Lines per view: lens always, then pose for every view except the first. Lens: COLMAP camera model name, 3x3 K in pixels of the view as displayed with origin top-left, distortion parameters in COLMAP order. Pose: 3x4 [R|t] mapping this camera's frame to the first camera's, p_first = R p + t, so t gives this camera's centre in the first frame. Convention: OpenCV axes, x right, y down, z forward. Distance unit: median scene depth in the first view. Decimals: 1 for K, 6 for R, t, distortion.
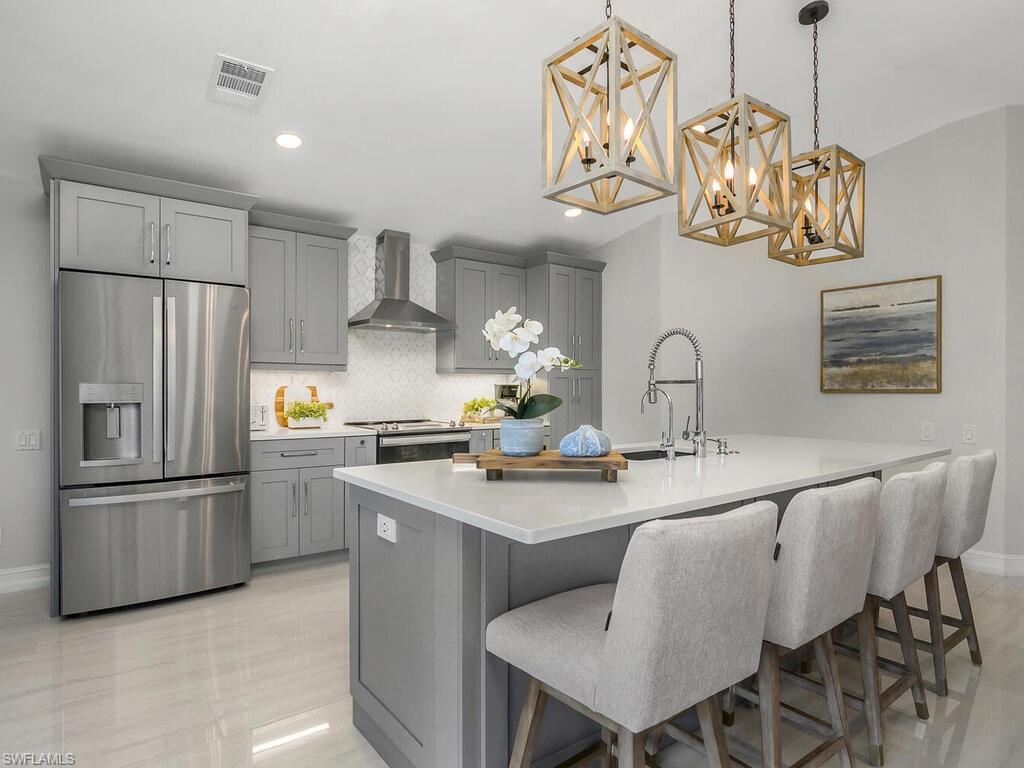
lens RADIAL K [[603.3, 0, 531.3], [0, 603.3, 385.7], [0, 0, 1]] dist [-0.006113, -0.001588]
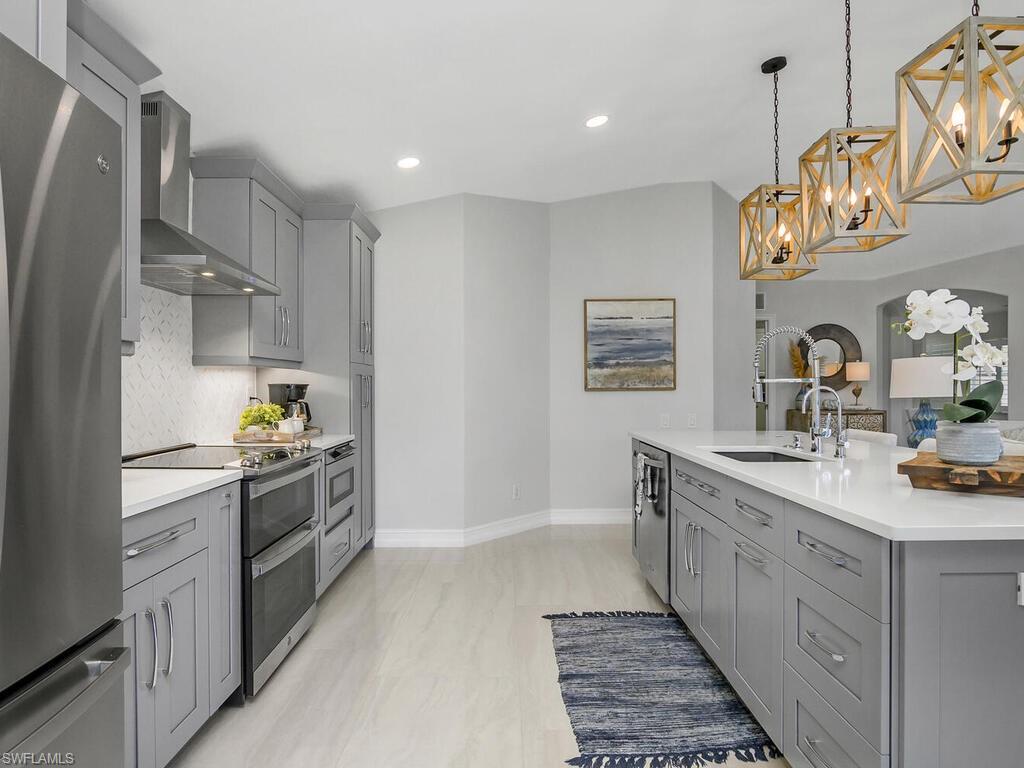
lens RADIAL K [[603.3, 0, 506.1], [0, 603.3, 388.7], [0, 0, 1]] dist [-0.006113, -0.001588]
pose [[0.618438, -0.005332, 0.785815, -0.511084], [0.003361, 0.999986, 0.004139, 0.002079], [-0.785826, 0.000082, 0.618447, 0.448407]]
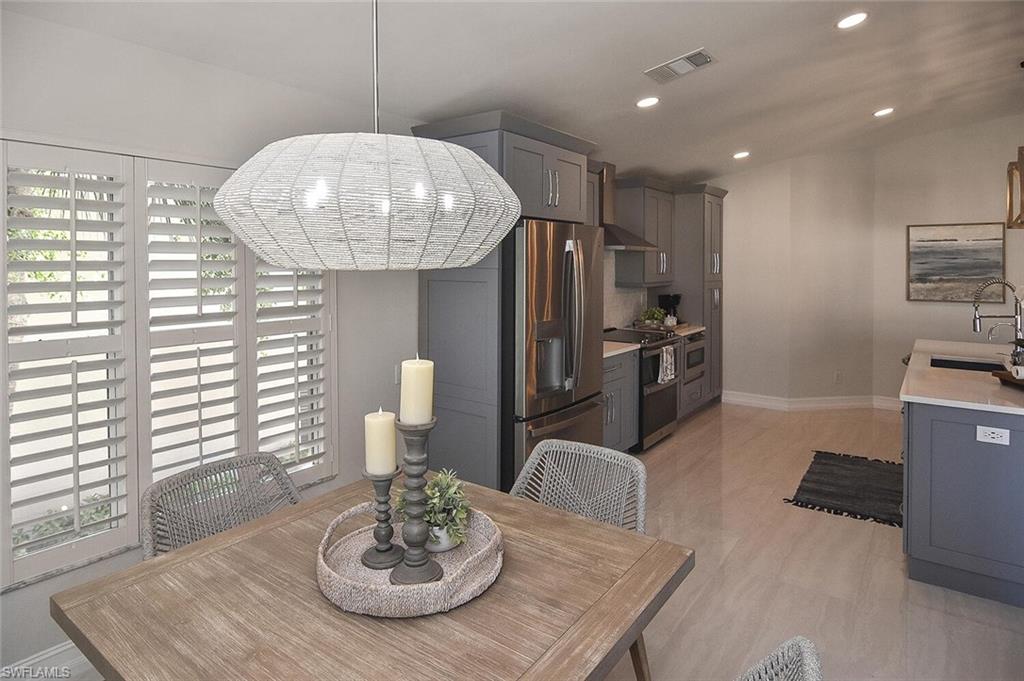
lens RADIAL K [[591.9, 0, 512.7], [0, 591.9, 255.8], [0, 0, 1]] dist [-0.004876, -0.004032]
pose [[0.962125, 0.009101, 0.272458, -0.761906], [-0.007899, 0.999954, -0.005508, -0.079831], [-0.272495, 0.003147, 0.962152, -0.025788]]
